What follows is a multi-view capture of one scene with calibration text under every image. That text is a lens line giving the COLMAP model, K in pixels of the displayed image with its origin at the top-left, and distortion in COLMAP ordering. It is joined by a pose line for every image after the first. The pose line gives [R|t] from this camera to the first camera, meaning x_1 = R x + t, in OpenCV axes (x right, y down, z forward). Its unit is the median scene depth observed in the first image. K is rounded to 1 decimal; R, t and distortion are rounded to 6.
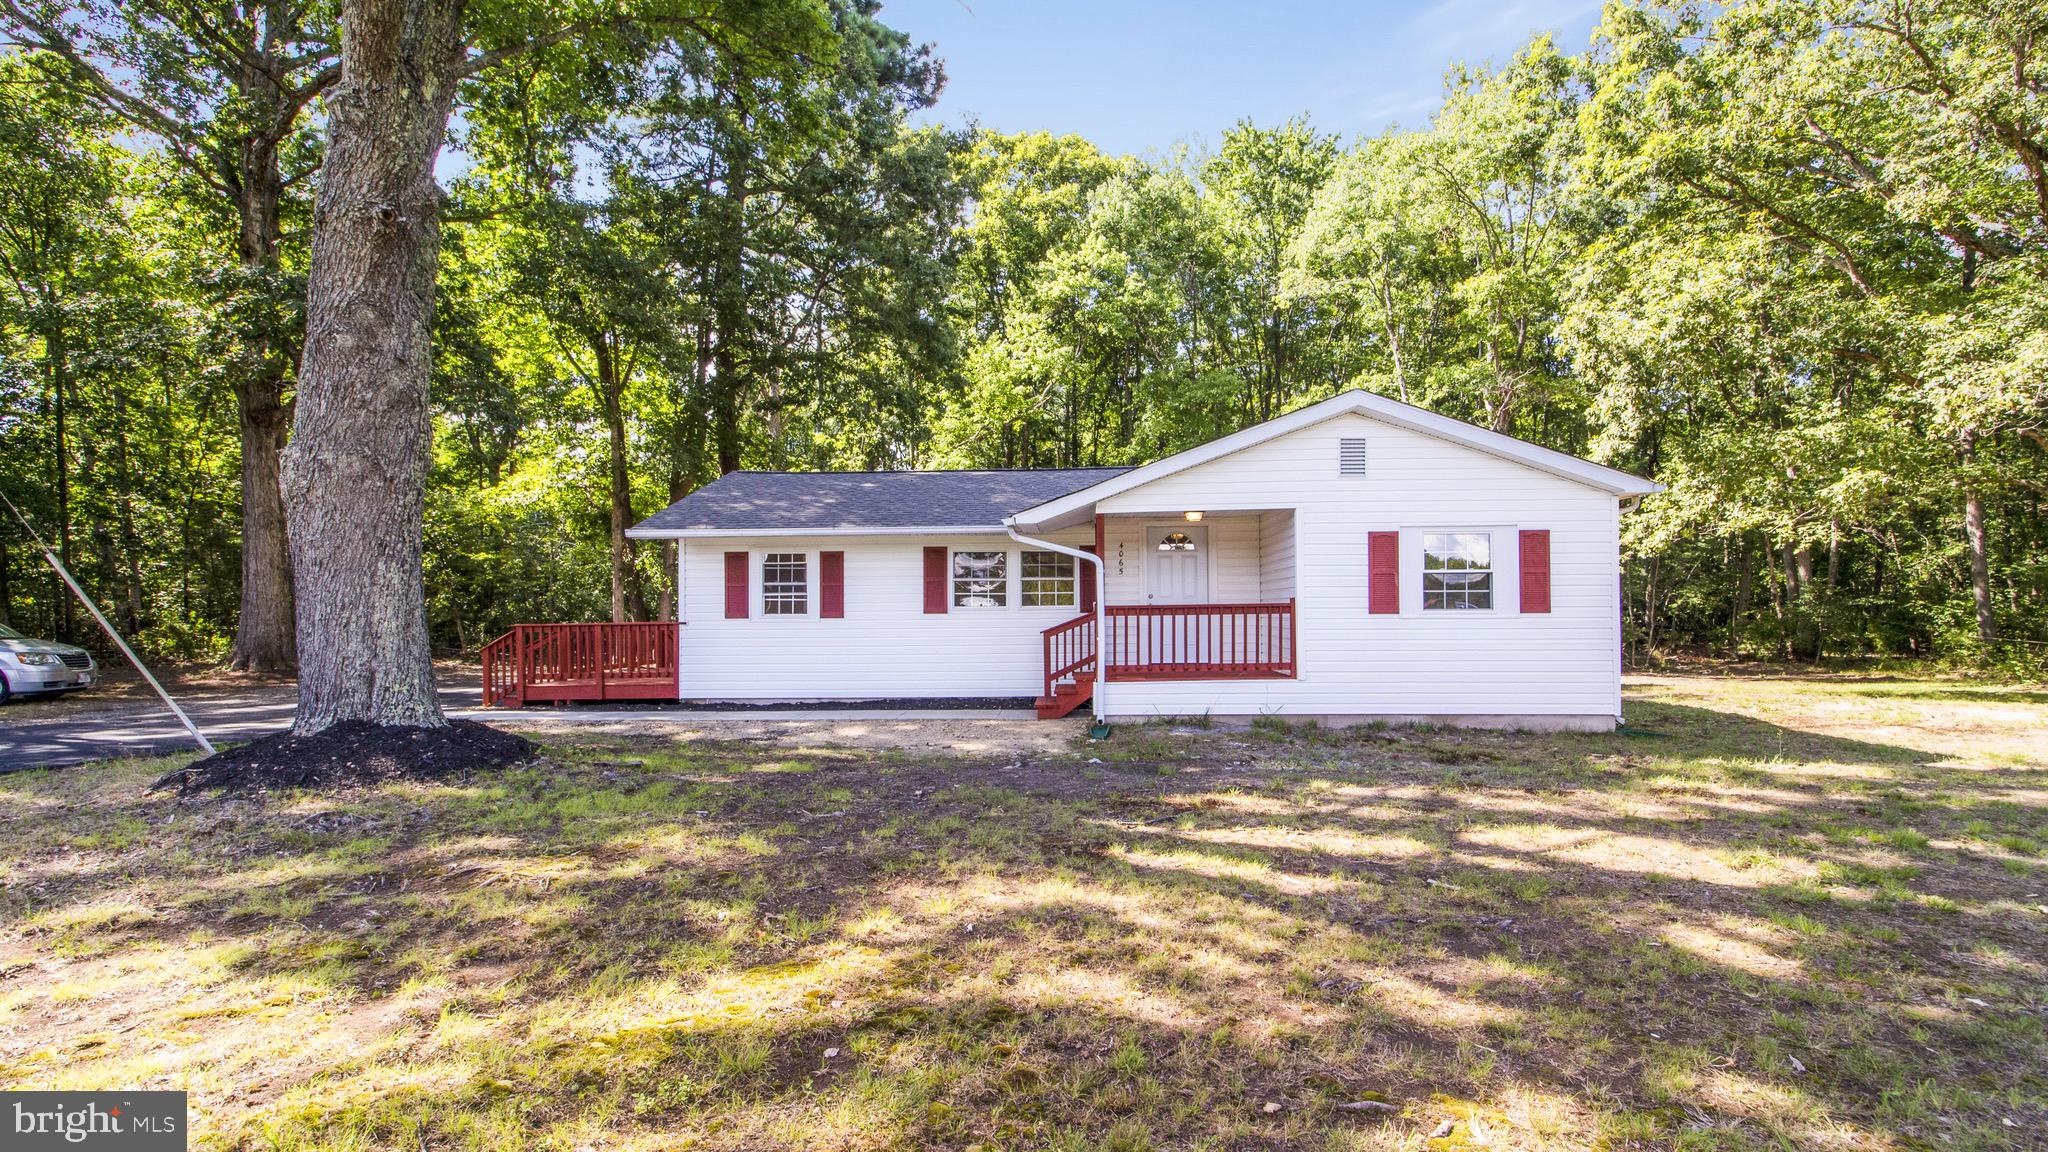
lens RADIAL K [[972.8, 0, 1034.0], [0, 972.8, 585.4], [0, 0, 1]] dist [0.016987, 0.000136]
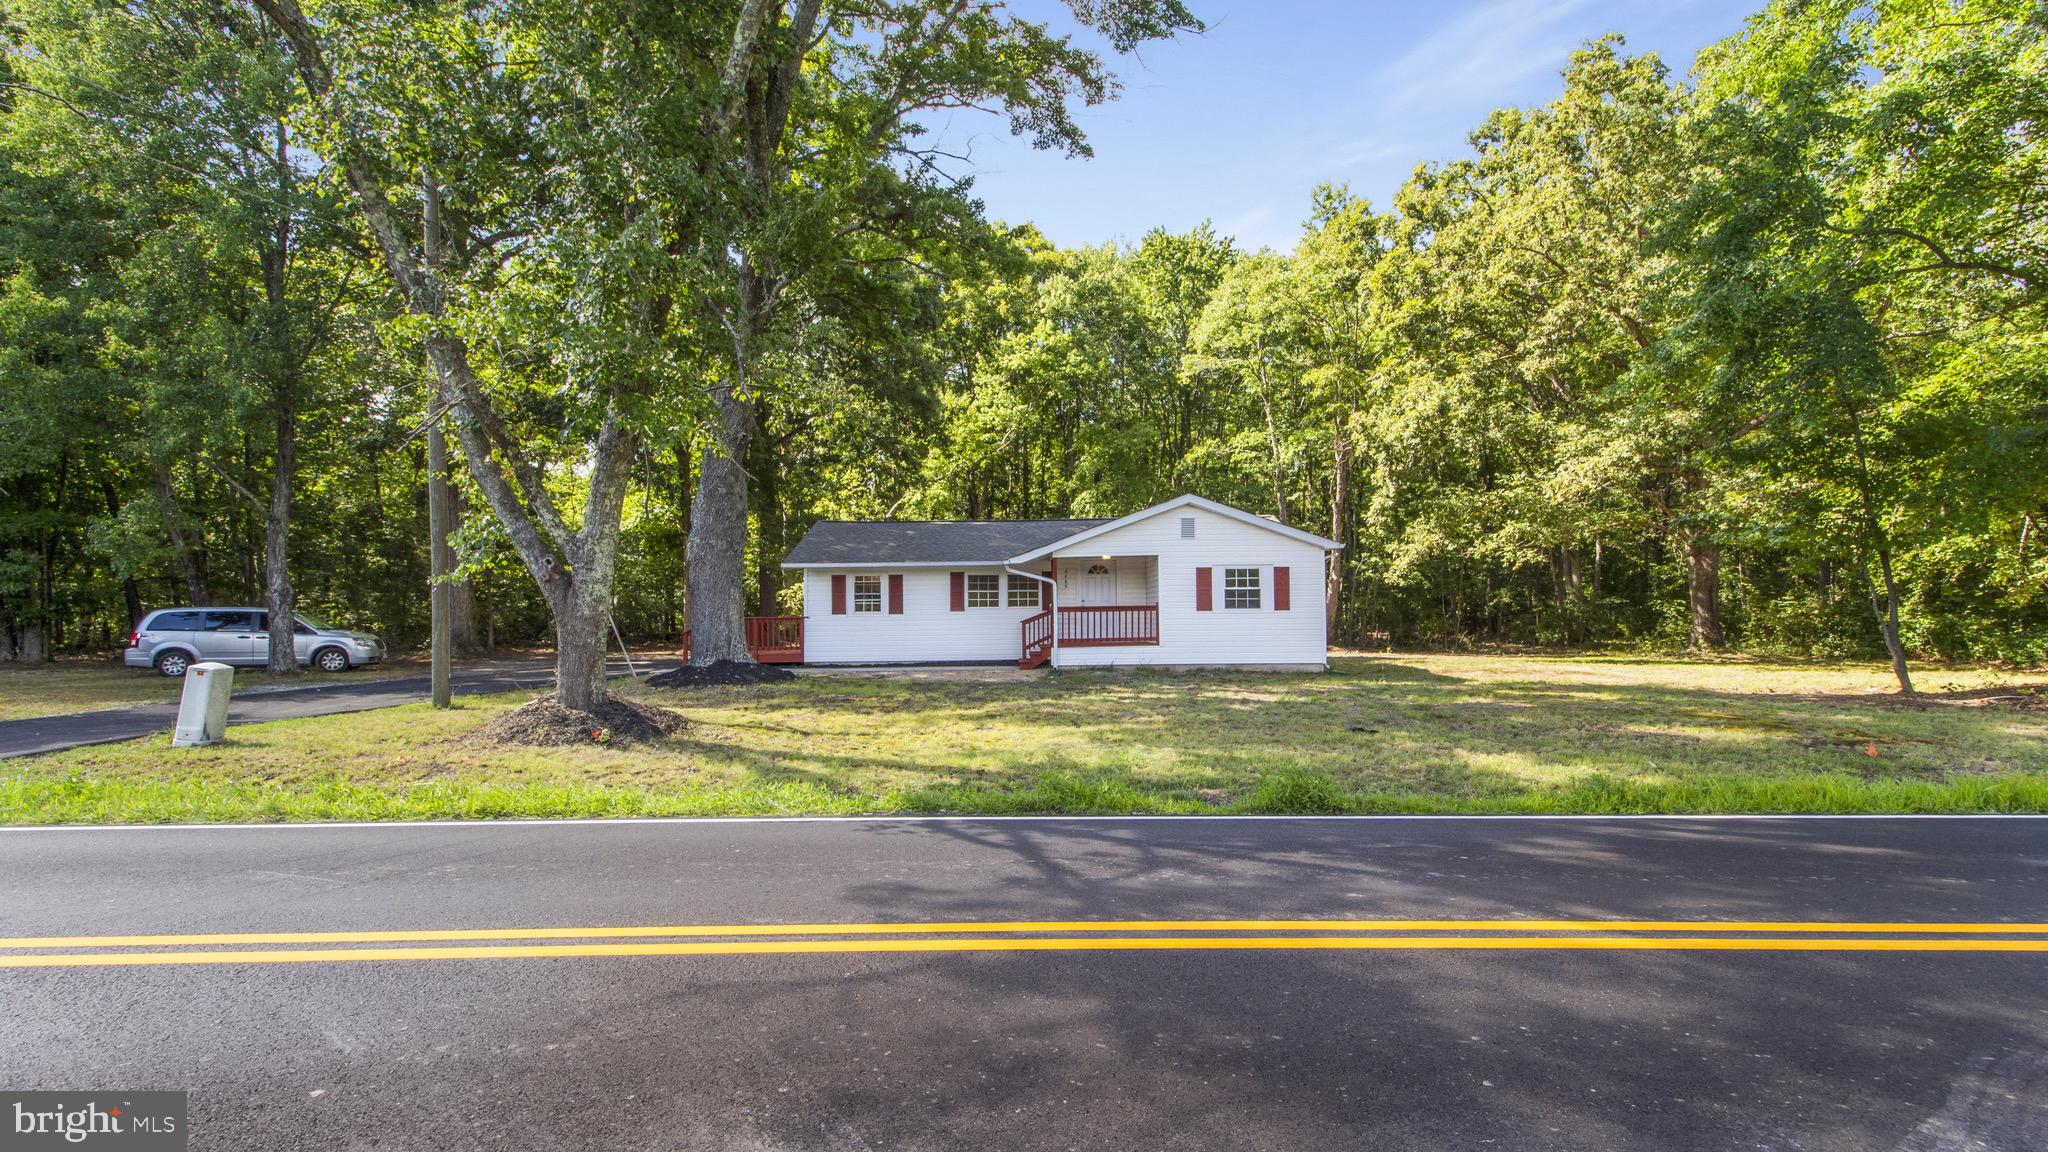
lens RADIAL K [[972.8, 0, 1020.4], [0, 972.8, 582.3], [0, 0, 1]] dist [0.016987, 0.000136]
pose [[0.998976, -0.001301, 0.045221, -0.055462], [0.001328, 0.999999, -0.000569, -0.016990], [-0.045220, 0.000629, 0.998977, -0.575442]]
